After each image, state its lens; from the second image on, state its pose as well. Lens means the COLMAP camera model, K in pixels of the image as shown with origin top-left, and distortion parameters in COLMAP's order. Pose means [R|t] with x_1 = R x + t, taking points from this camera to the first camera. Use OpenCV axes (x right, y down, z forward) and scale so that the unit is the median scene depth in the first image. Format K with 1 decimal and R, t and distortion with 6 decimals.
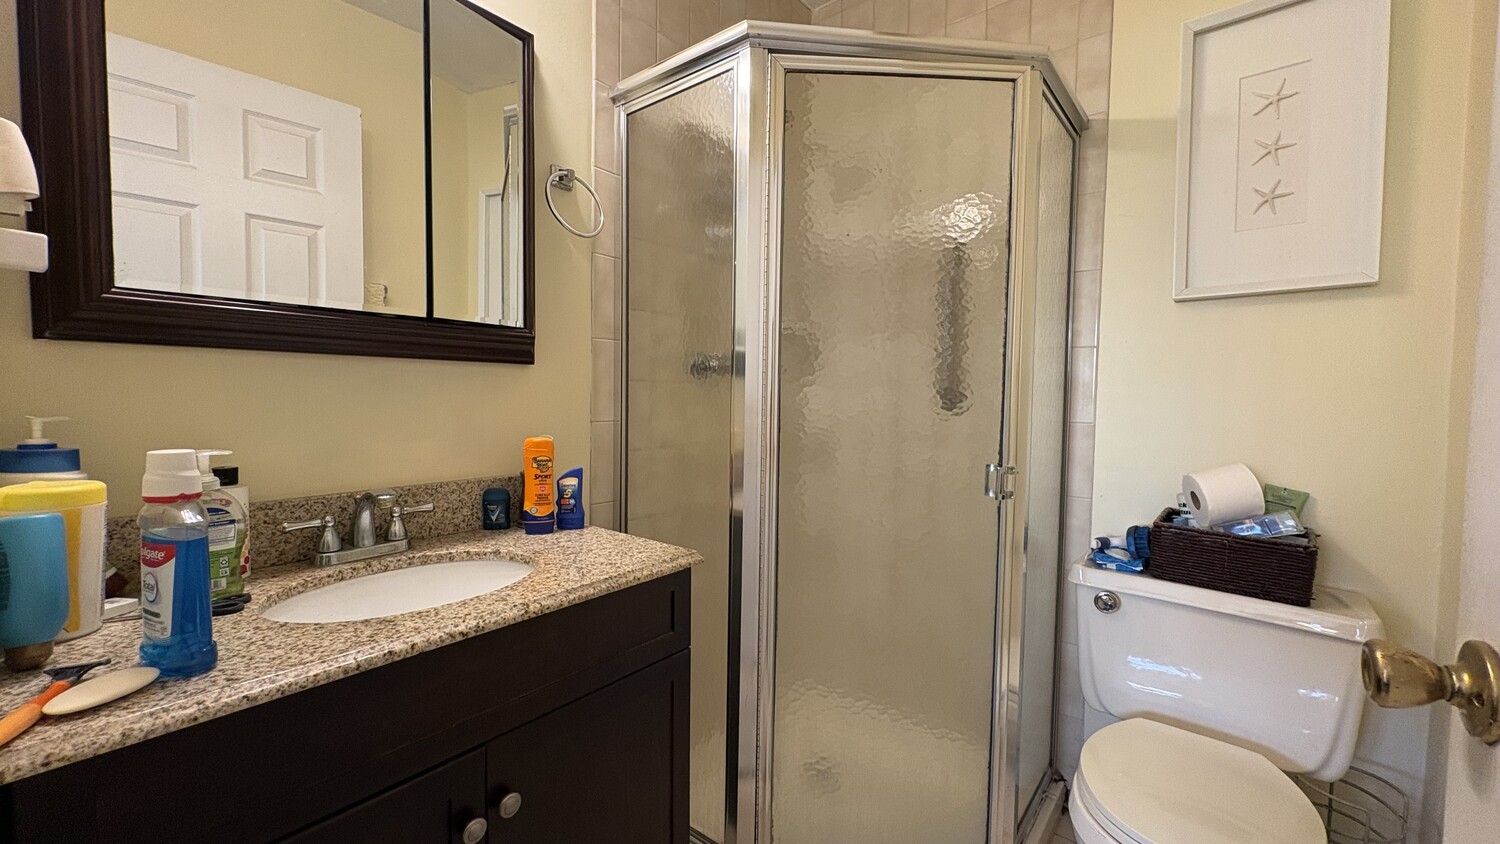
lens RADIAL K [[597.1, 0, 747.8], [0, 597.1, 418.5], [0, 0, 1]] dist [0.000438, 0.000108]
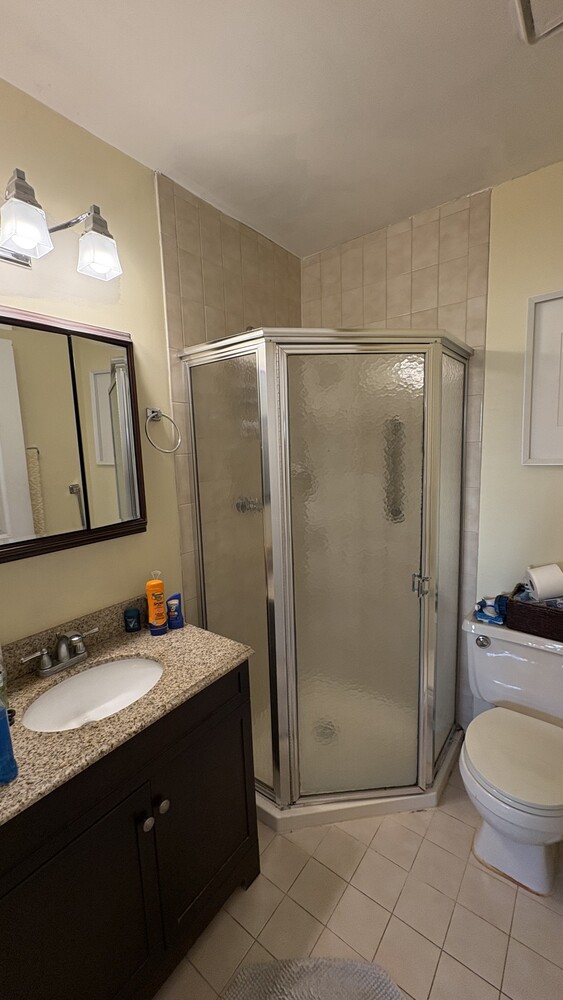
lens RADIAL K [[398.1, 0, 282.1], [0, 398.1, 499.0], [0, 0, 1]] dist [0.000438, 0.000108]
pose [[0.998336, -0.051631, 0.025678, 0.000494], [0.049057, 0.994513, 0.092397, -0.239849], [-0.030308, -0.090984, 0.995391, -0.110451]]
